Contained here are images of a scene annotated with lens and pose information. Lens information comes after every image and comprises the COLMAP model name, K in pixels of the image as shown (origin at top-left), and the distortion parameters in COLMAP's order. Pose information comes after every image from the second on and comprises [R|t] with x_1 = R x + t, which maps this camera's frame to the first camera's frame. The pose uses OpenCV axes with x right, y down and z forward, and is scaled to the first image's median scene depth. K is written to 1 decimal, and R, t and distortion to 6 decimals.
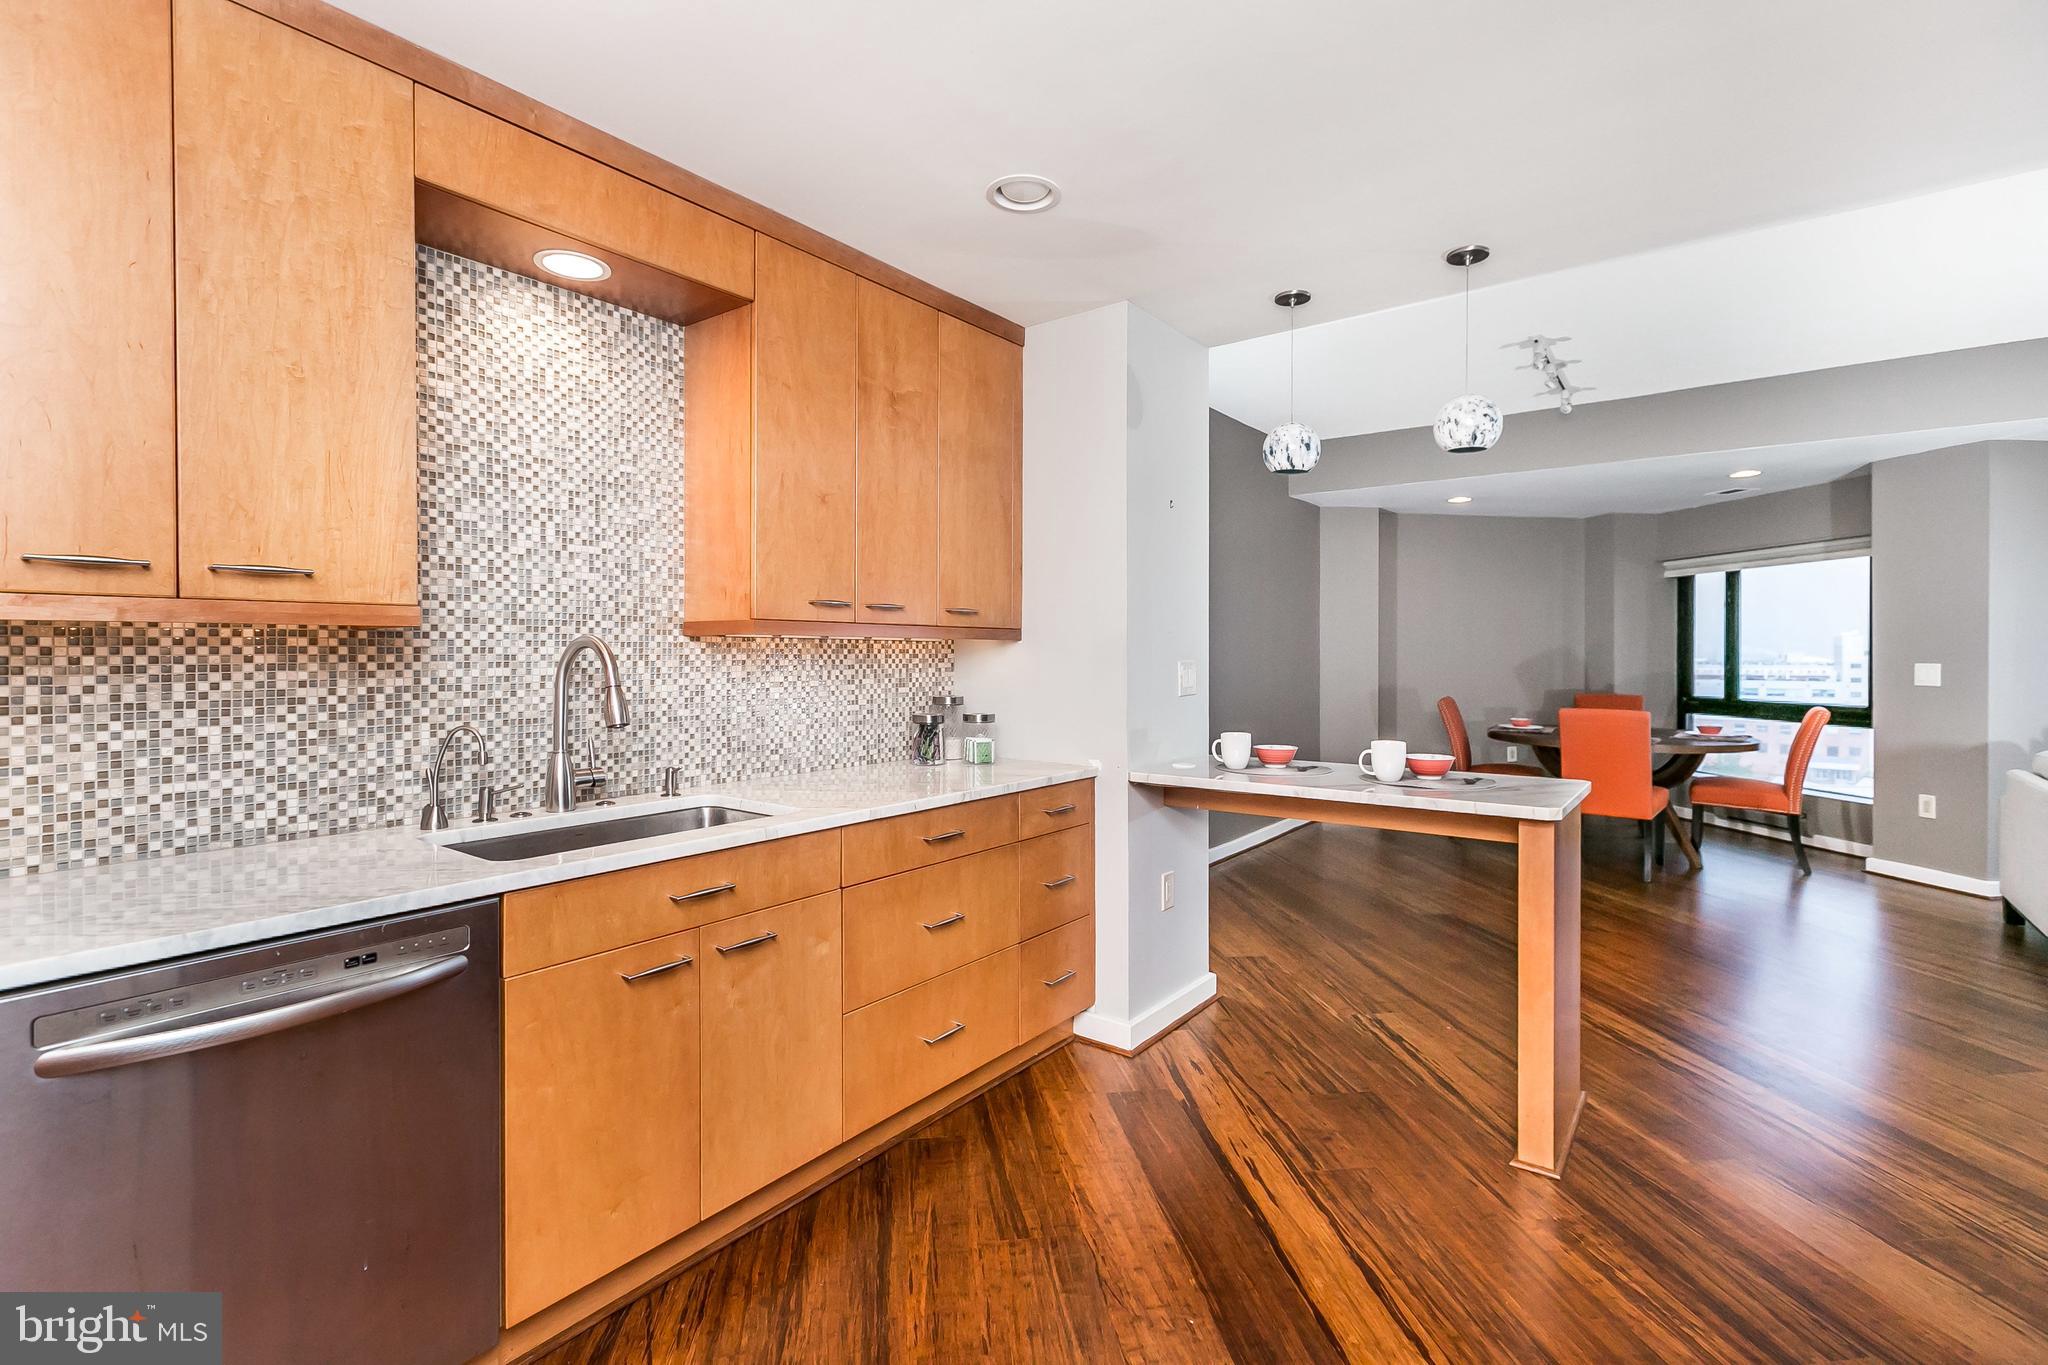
lens RADIAL K [[953.4, 0, 1023.9], [0, 953.4, 671.1], [0, 0, 1]] dist [-0.002583, -0.000252]
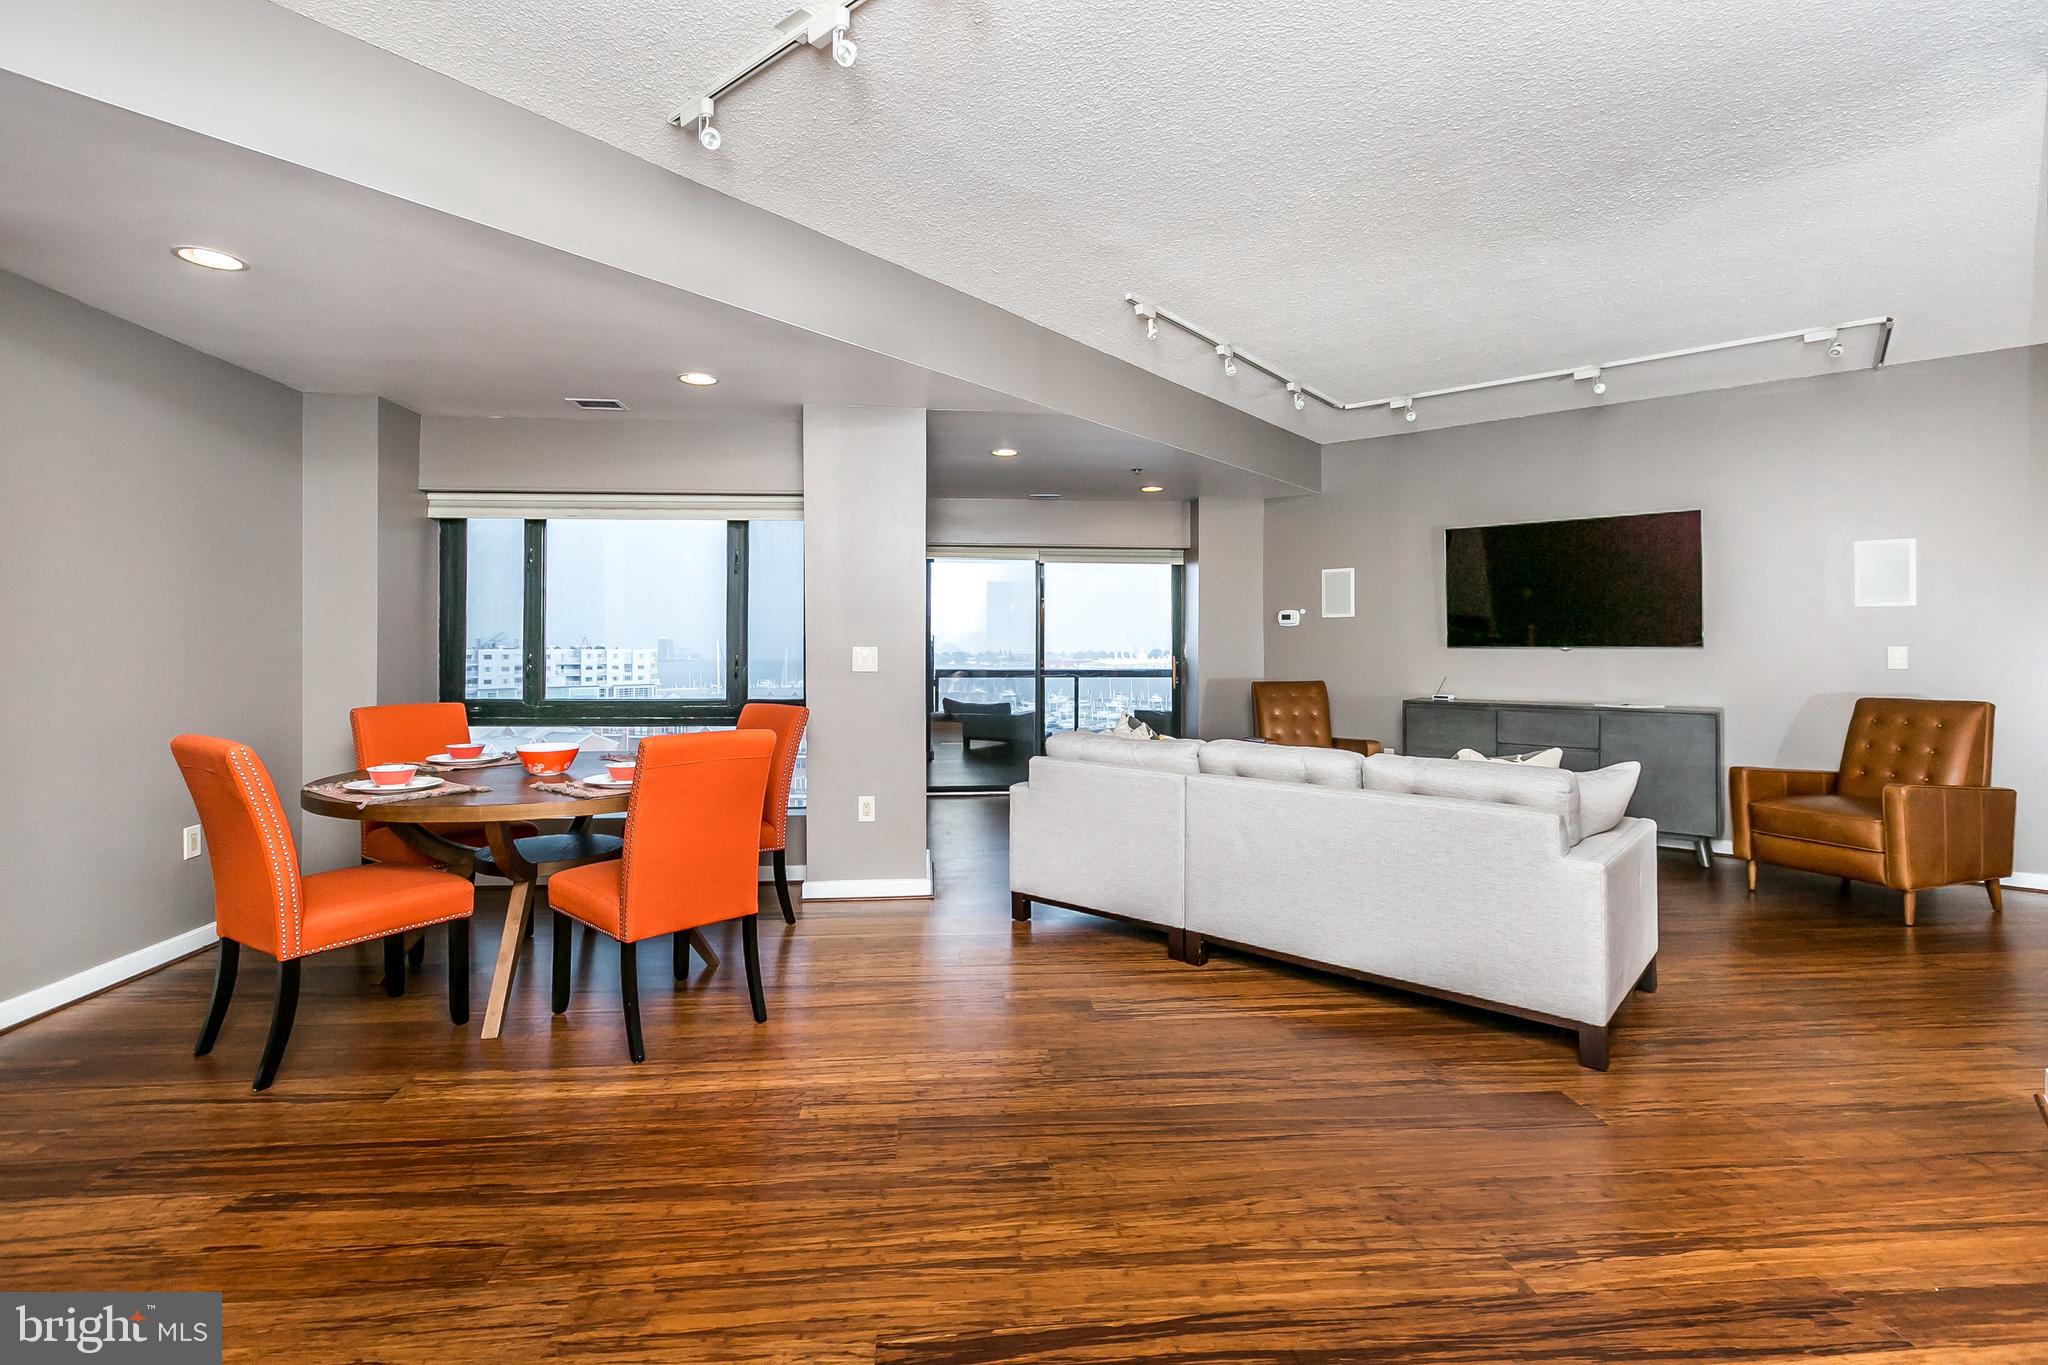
lens RADIAL K [[953.4, 0, 1015.0], [0, 953.4, 672.4], [0, 0, 1]] dist [-0.002583, -0.000252]
pose [[0.073397, -0.021514, 0.997071, 0.059747], [0.012765, 0.999706, 0.020632, -0.000783], [-0.997221, 0.011213, 0.073650, 0.593318]]
